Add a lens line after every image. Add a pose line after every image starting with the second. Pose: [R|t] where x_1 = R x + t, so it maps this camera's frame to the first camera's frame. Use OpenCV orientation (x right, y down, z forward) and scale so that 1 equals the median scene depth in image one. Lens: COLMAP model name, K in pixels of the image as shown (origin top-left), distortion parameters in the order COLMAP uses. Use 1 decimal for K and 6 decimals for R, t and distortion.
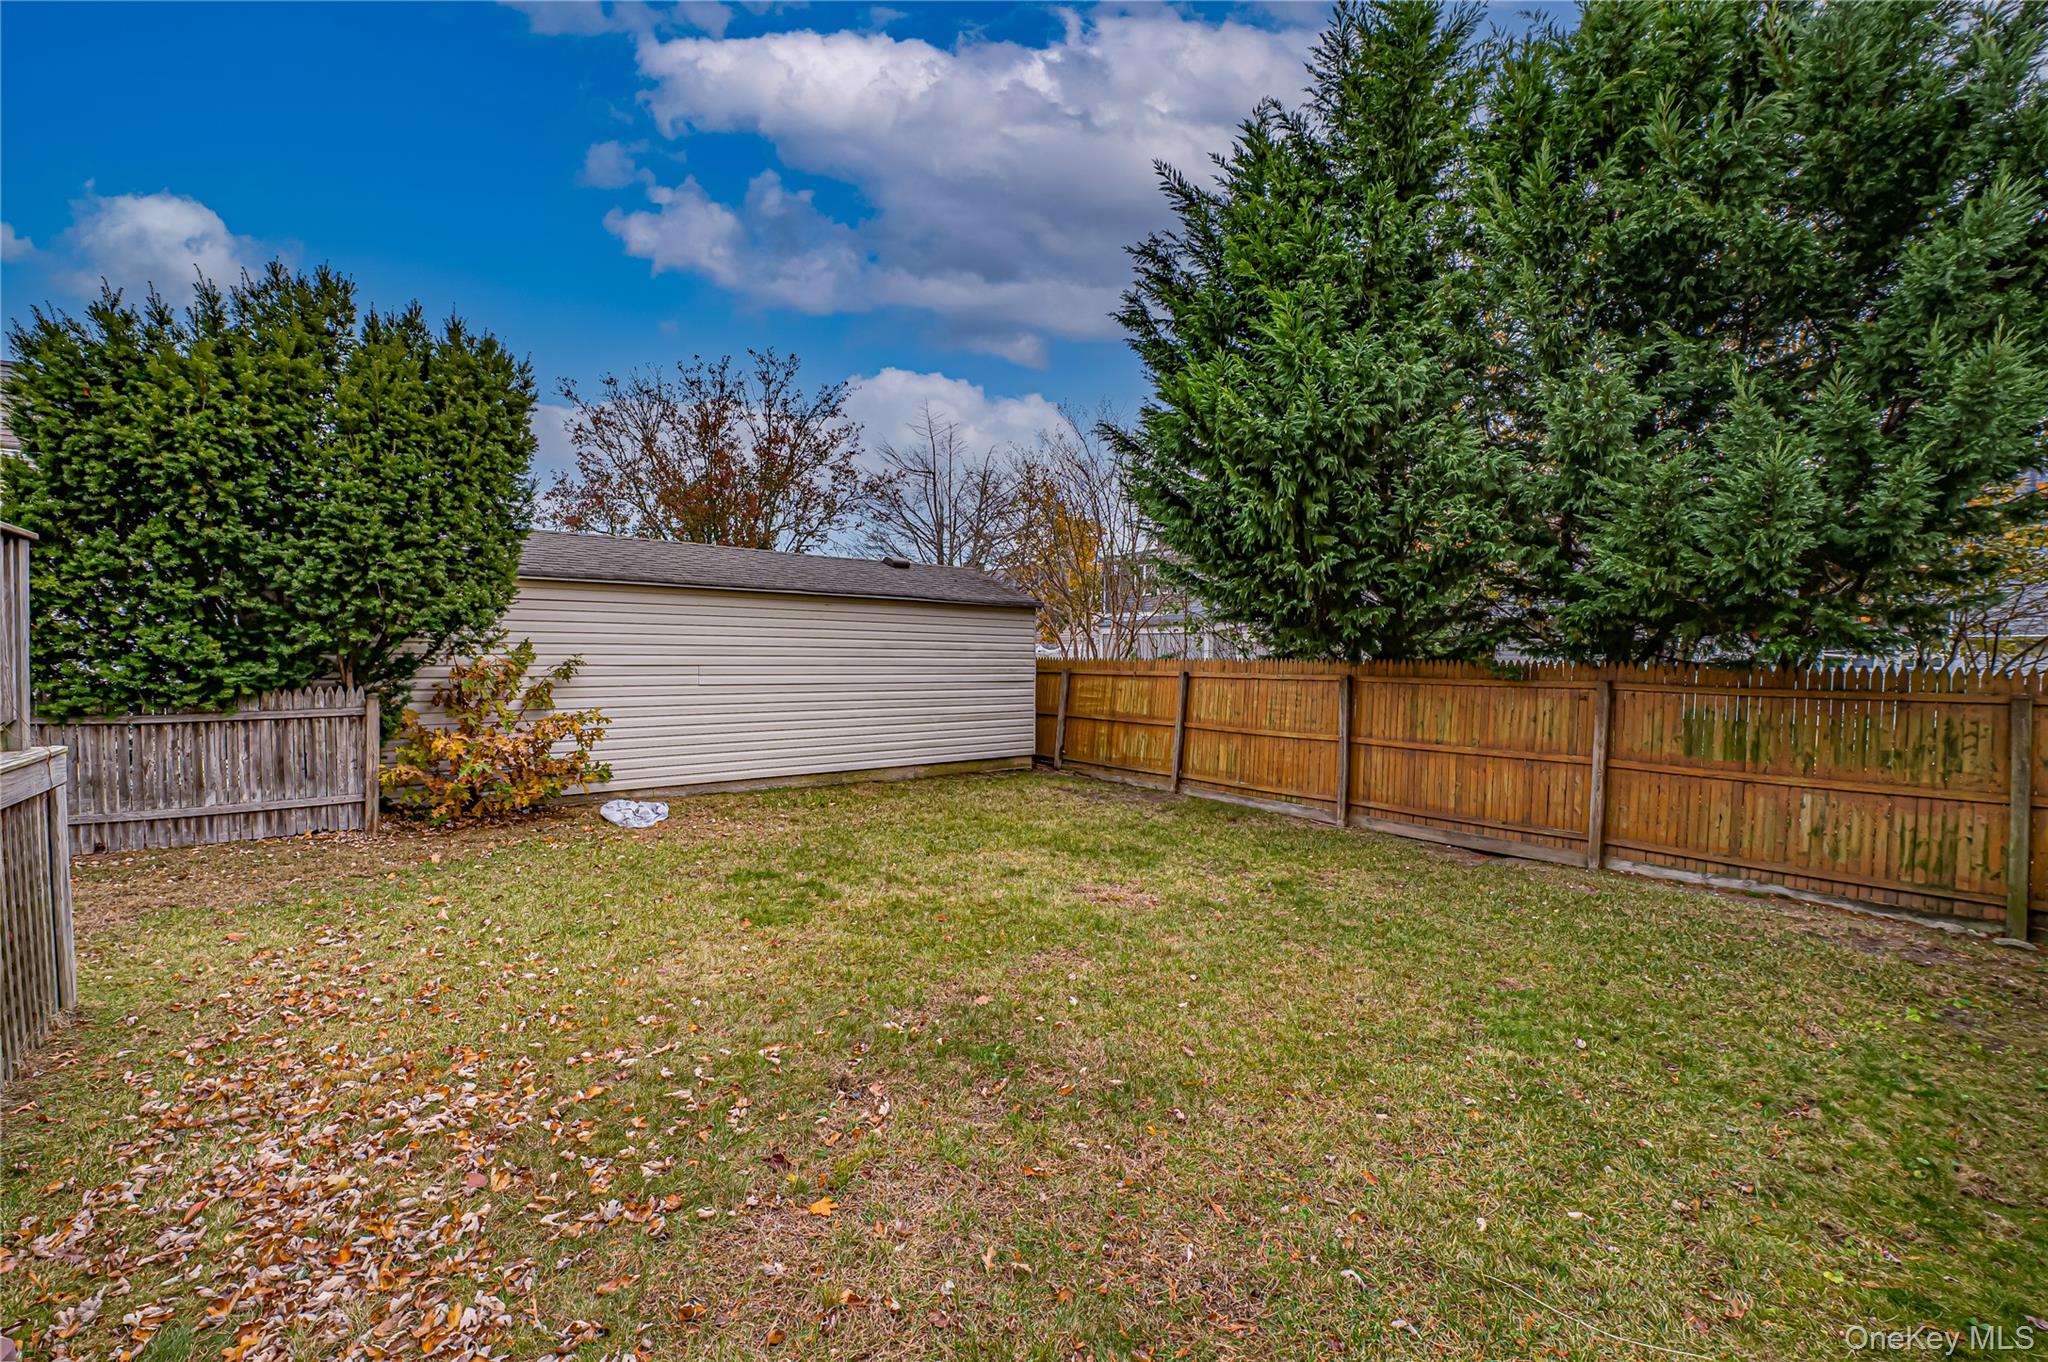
lens RADIAL K [[810.5, 0, 1022.6], [0, 810.5, 680.2], [0, 0, 1]] dist [-0.018719, -0.000625]
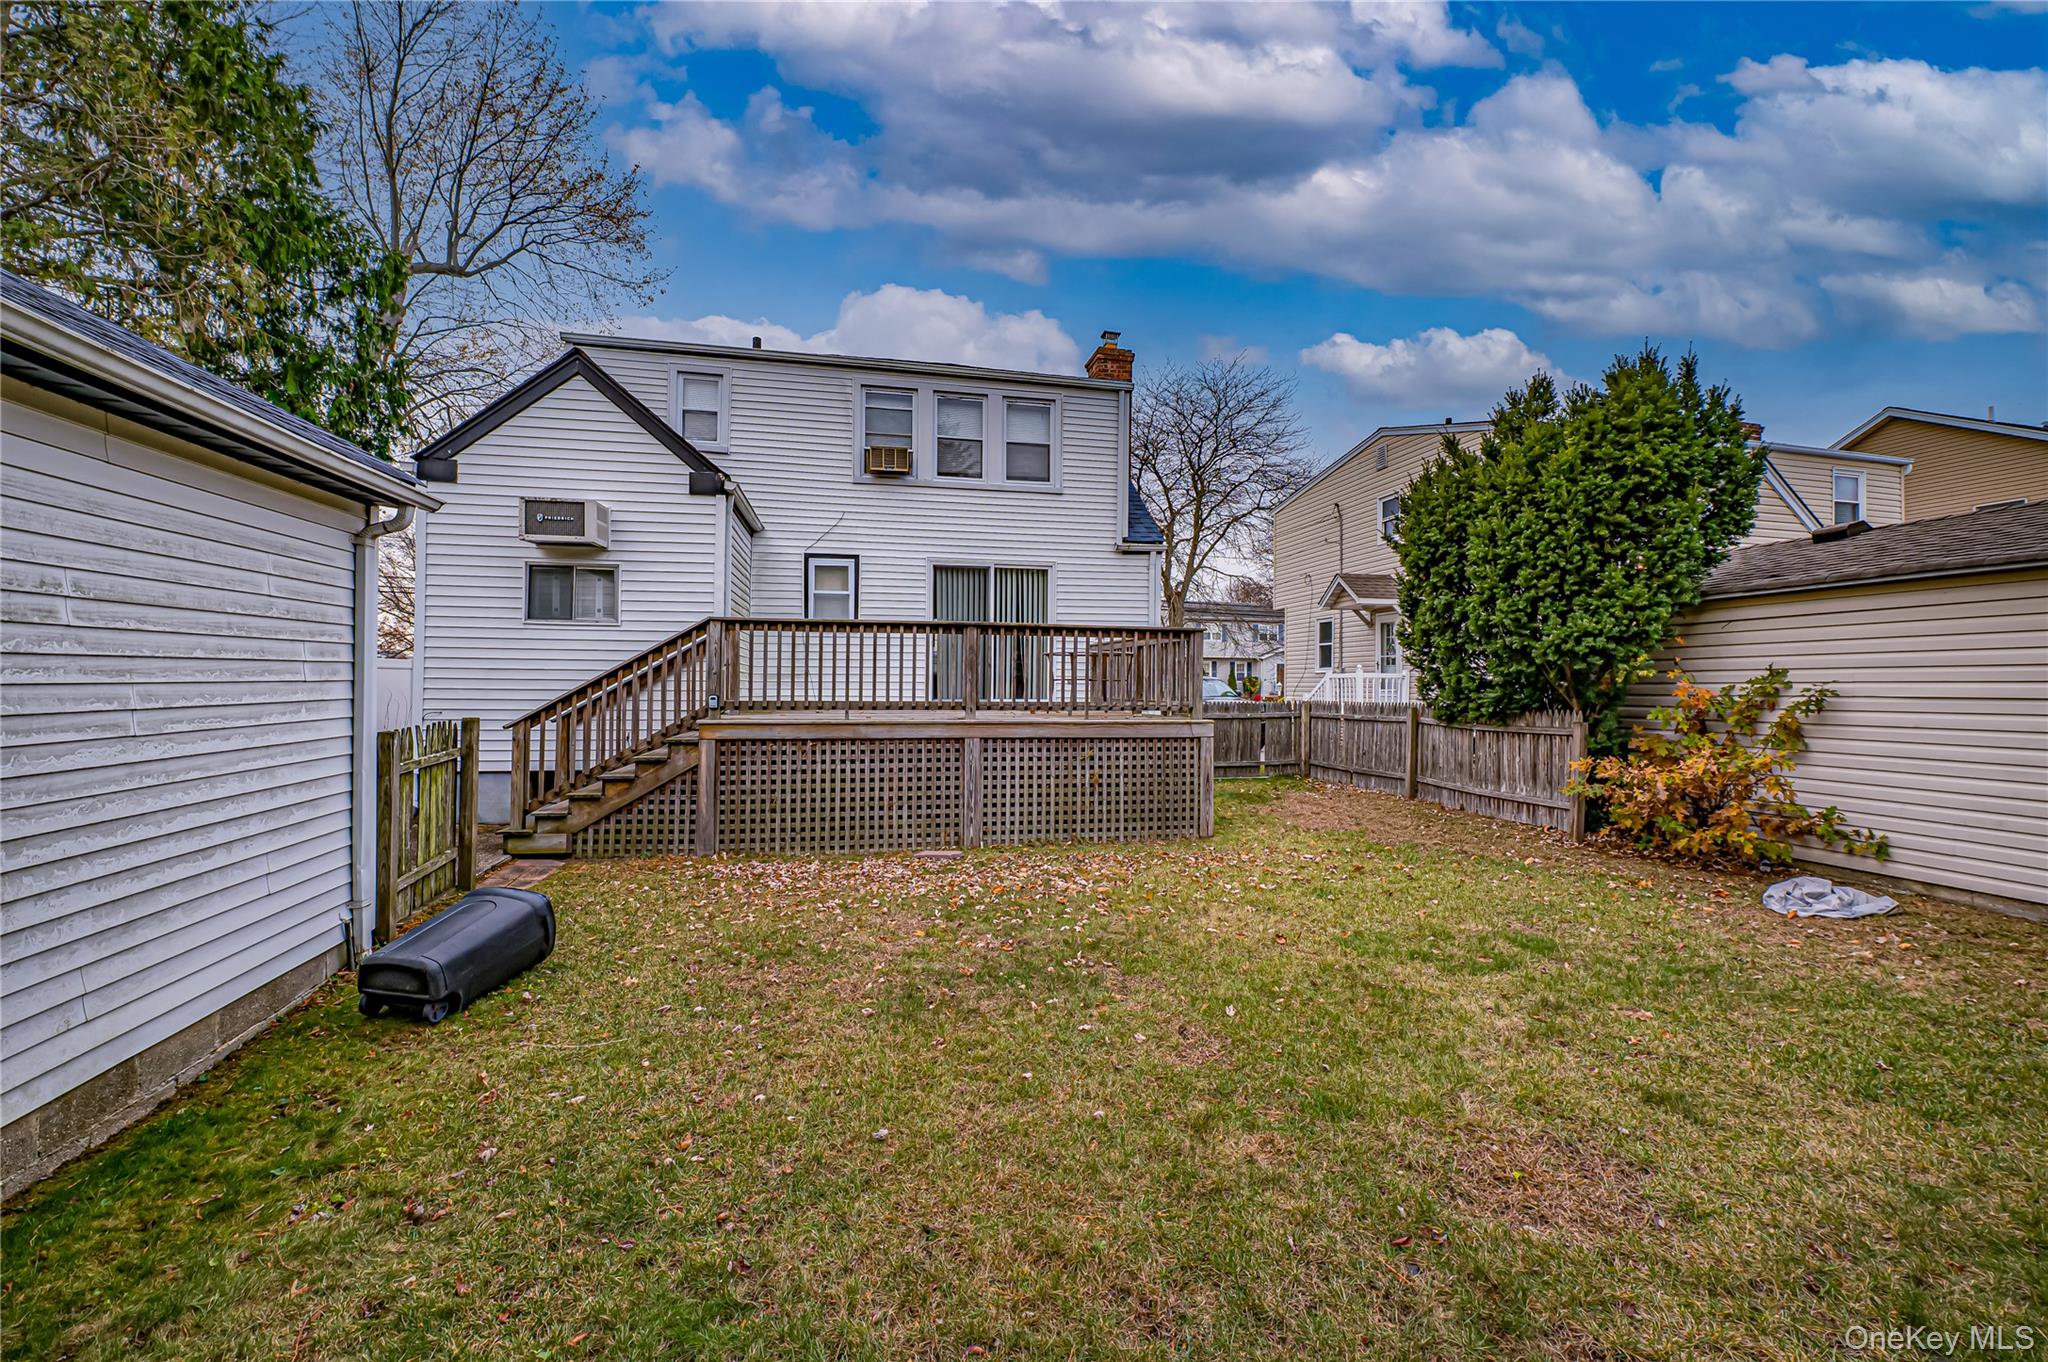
lens RADIAL K [[810.5, 0, 1030.0], [0, 810.5, 676.9], [0, 0, 1]] dist [-0.018719, -0.000625]
pose [[-0.442252, -0.021311, -0.896638, 0.472170], [-0.038721, 0.999239, -0.004651, -0.004028], [0.896055, 0.032662, -0.442741, 0.665274]]
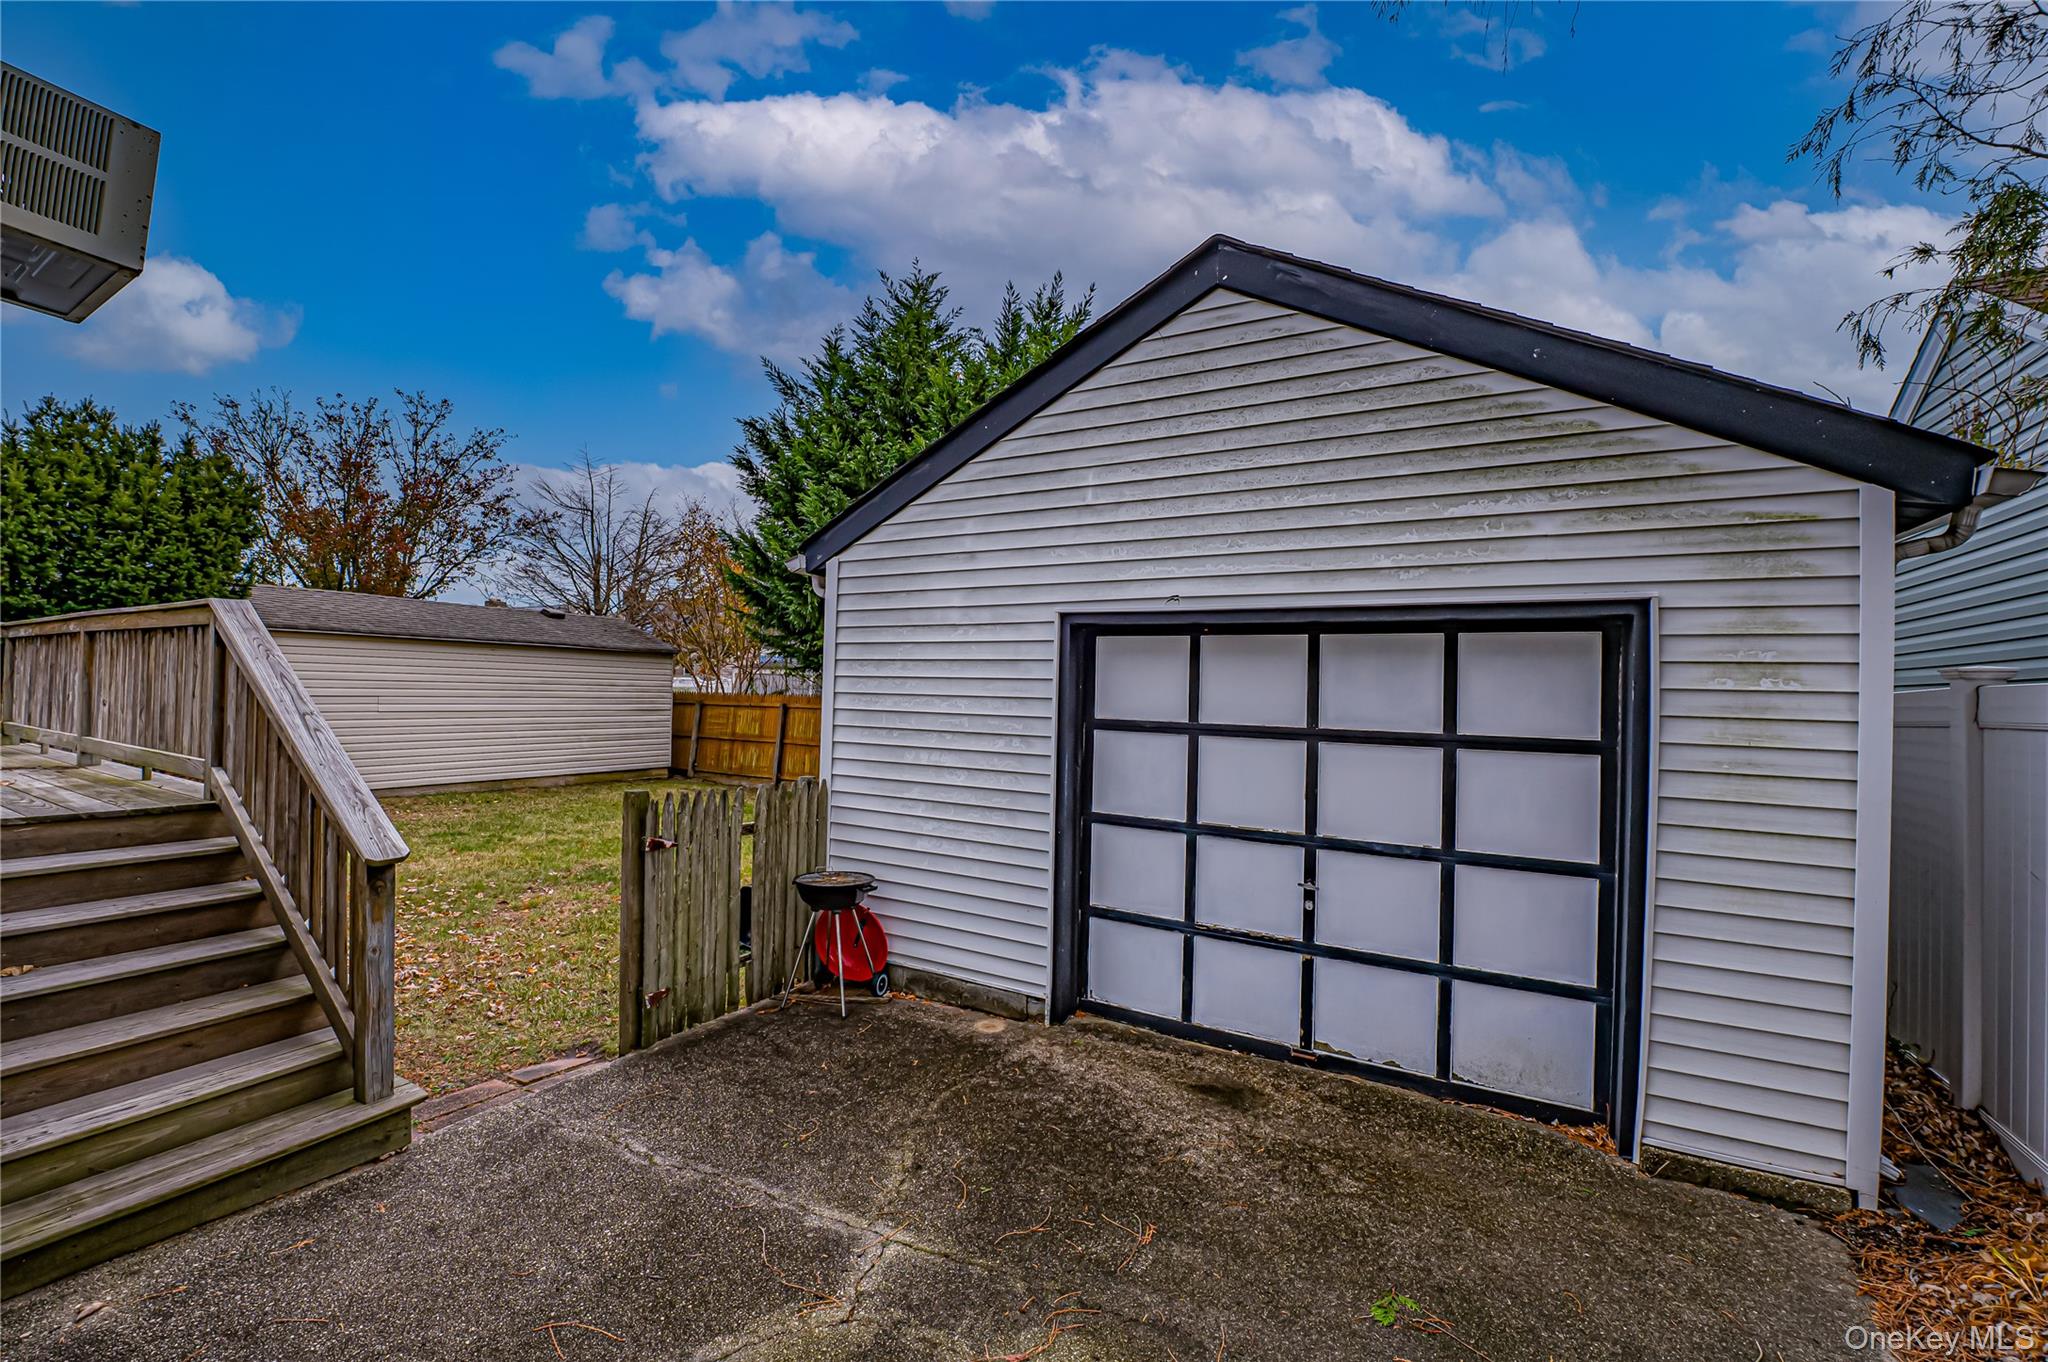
lens RADIAL K [[810.5, 0, 1021.7], [0, 810.5, 679.1], [0, 0, 1]] dist [-0.018719, -0.000625]
pose [[0.927447, 0.018256, 0.373509, 0.079242], [-0.003789, 0.999215, -0.039431, 0.000839], [-0.373935, 0.035155, 0.926788, -0.632859]]
